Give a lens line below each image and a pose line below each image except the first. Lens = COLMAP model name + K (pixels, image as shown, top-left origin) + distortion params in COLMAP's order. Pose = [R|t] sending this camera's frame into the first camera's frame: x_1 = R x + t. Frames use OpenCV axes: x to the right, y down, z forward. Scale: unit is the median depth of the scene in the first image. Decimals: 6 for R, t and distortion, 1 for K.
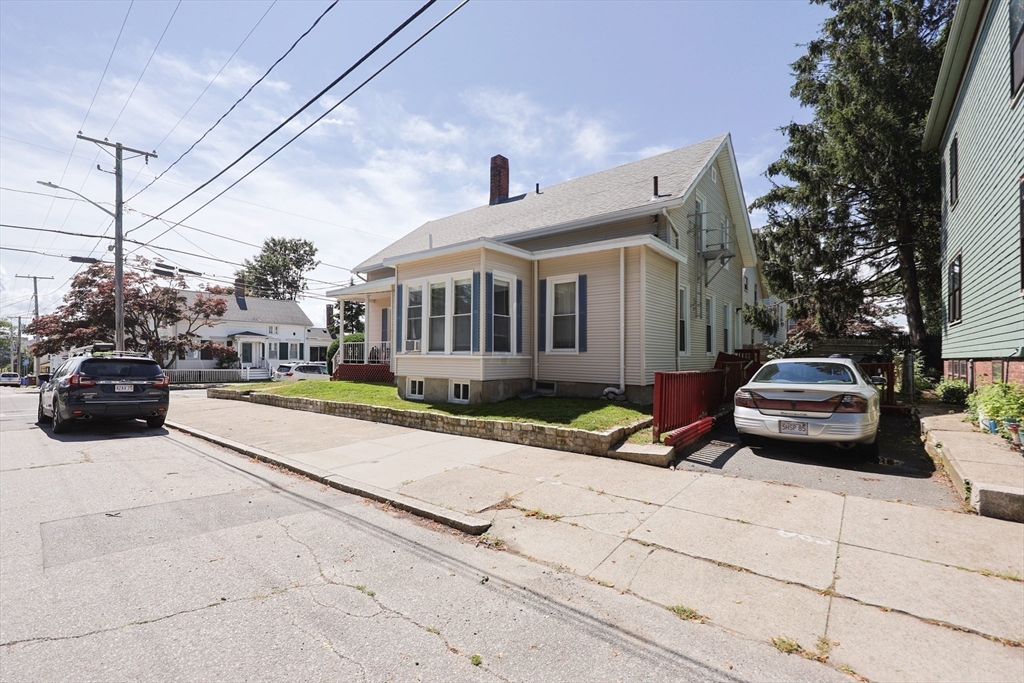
lens RADIAL K [[441.4, 0, 518.7], [0, 441.4, 348.7], [0, 0, 1]] dist [-0.000935, -0.000313]
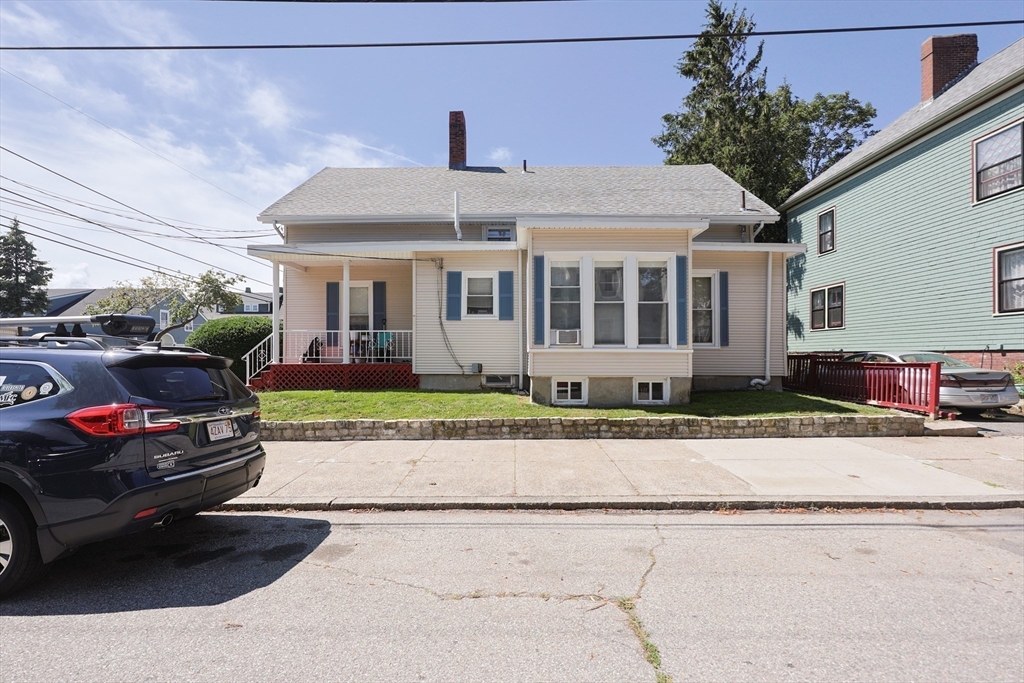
lens RADIAL K [[441.4, 0, 517.8], [0, 441.4, 350.3], [0, 0, 1]] dist [-0.000935, -0.000313]
pose [[0.780292, -0.000163, 0.625415, -0.889322], [-0.008924, 0.999895, 0.011394, 0.009765], [-0.625351, -0.014472, 0.780209, 0.497066]]
